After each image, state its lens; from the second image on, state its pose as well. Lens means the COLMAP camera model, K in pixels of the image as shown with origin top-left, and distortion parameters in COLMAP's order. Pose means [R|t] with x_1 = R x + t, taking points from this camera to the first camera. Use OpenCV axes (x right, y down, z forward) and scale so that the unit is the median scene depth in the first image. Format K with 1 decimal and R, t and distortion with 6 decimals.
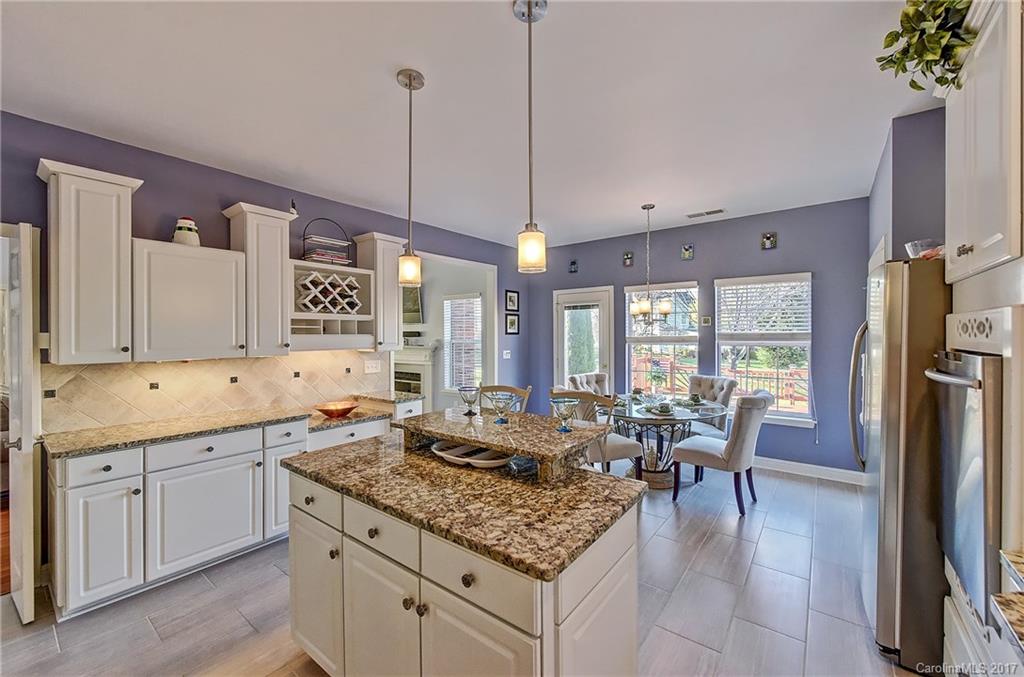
lens RADIAL K [[407.8, 0, 519.3], [0, 407.8, 335.3], [0, 0, 1]] dist [0.001181, 0.000029]
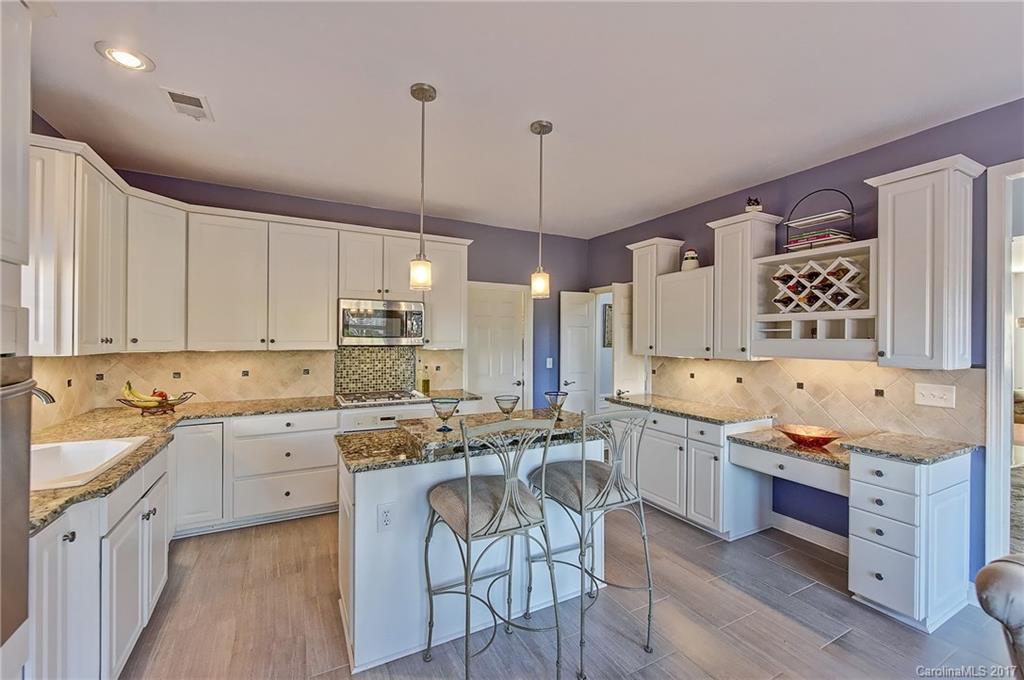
lens RADIAL K [[413.2, 0, 512.0], [0, 413.2, 340.0], [0, 0, 1]] dist [-0.001232, -0.000007]
pose [[-0.416925, 0.000906, -0.908941, 0.506593], [-0.010155, 0.999932, 0.005655, 0.001238], [0.908884, 0.011588, -0.416887, 0.822778]]
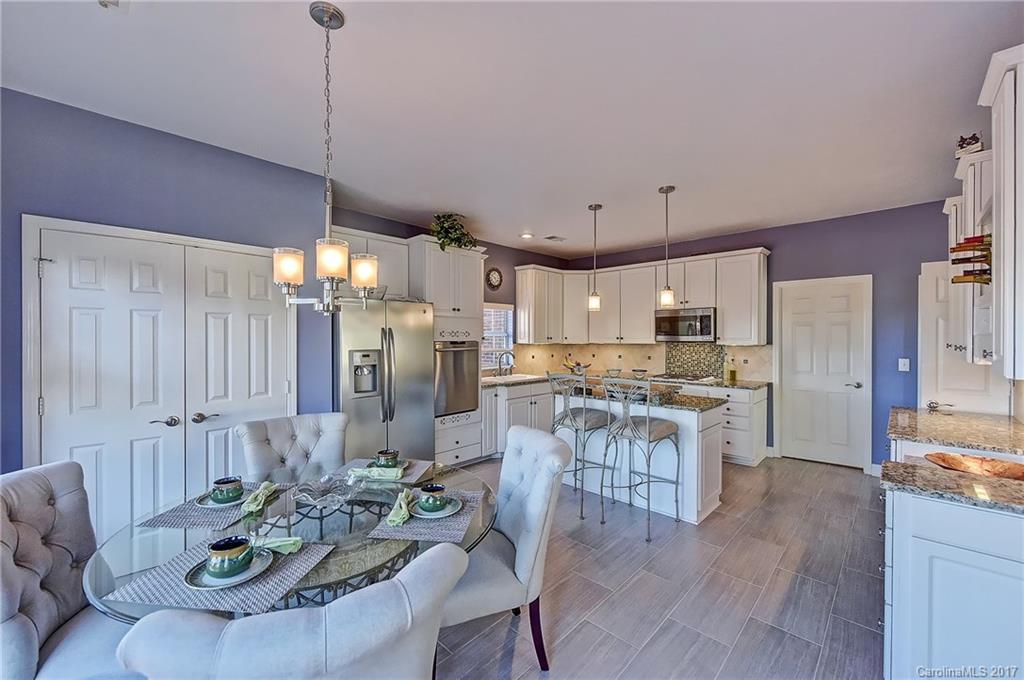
lens RADIAL K [[407.8, 0, 519.3], [0, 407.8, 336.8], [0, 0, 1]] dist [0.001181, 0.000029]
pose [[-0.994659, 0.003445, 0.103156, 0.102289], [0.004067, 0.999975, 0.005812, -0.002774], [-0.103134, 0.006200, -0.994648, 1.620176]]
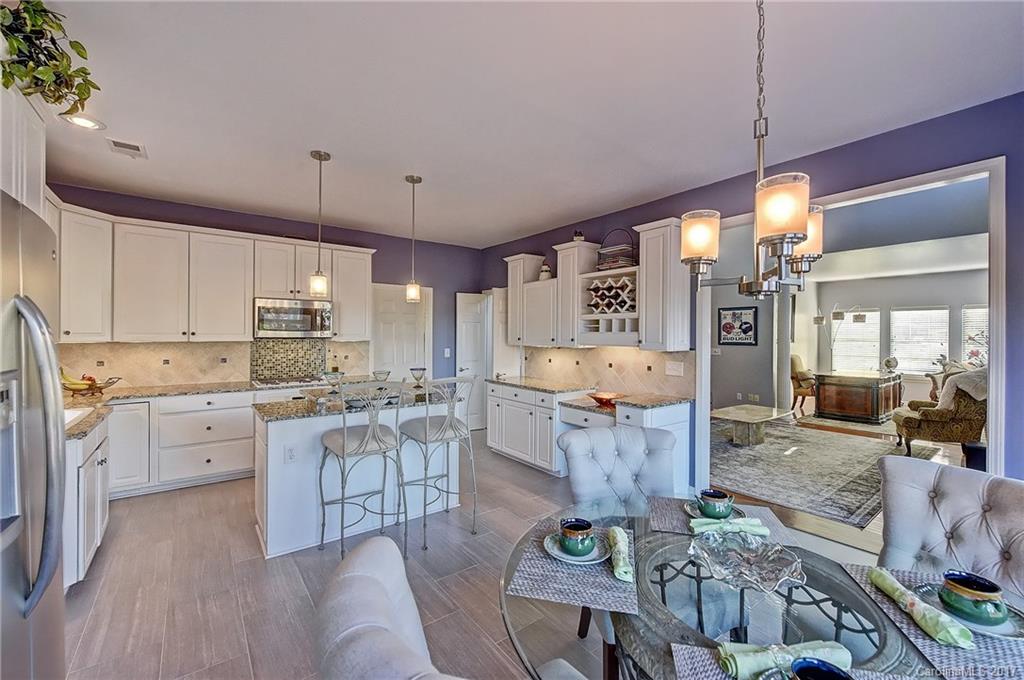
lens RADIAL K [[416.3, 0, 514.2], [0, 416.3, 336.1], [0, 0, 1]] dist [-0.001239, -0.000313]
pose [[-0.263684, 0.004097, -0.964600, 0.734373], [-0.010882, 0.999915, 0.007222, 0.003579], [0.964548, 0.012401, -0.263617, 1.065624]]
